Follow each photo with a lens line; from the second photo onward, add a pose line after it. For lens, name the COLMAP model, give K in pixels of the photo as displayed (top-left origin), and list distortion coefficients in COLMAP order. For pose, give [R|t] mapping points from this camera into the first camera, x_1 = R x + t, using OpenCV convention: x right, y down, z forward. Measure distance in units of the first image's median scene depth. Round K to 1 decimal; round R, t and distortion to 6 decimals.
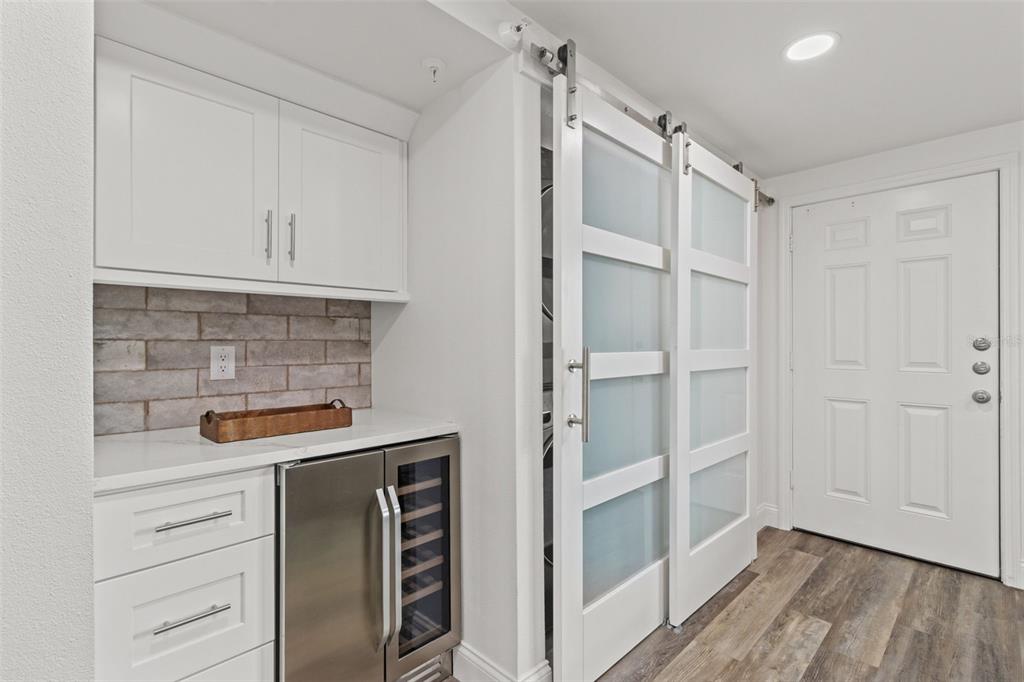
lens RADIAL K [[473.1, 0, 512.3], [0, 473.1, 339.6], [0, 0, 1]] dist [0.001211, -0.001090]
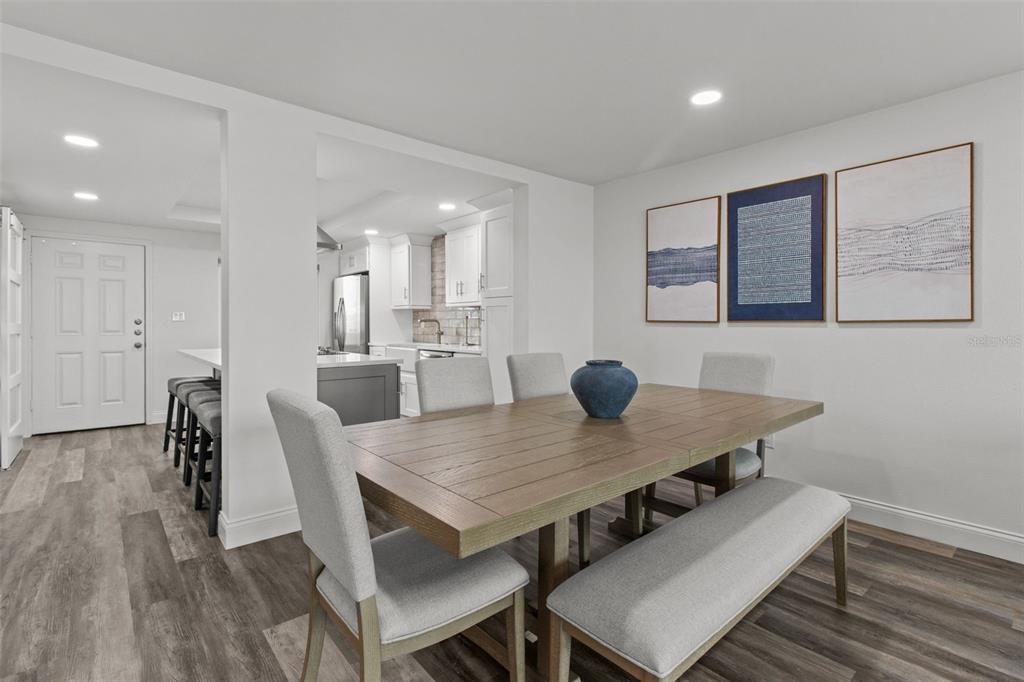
lens RADIAL K [[473.1, 0, 517.3], [0, 473.1, 333.4], [0, 0, 1]] dist [0.001211, -0.001090]
pose [[0.039937, -0.015245, 0.999086, -1.521258], [-0.008220, 0.999845, 0.015585, 0.020130], [-0.999168, -0.008835, 0.039806, -1.144122]]
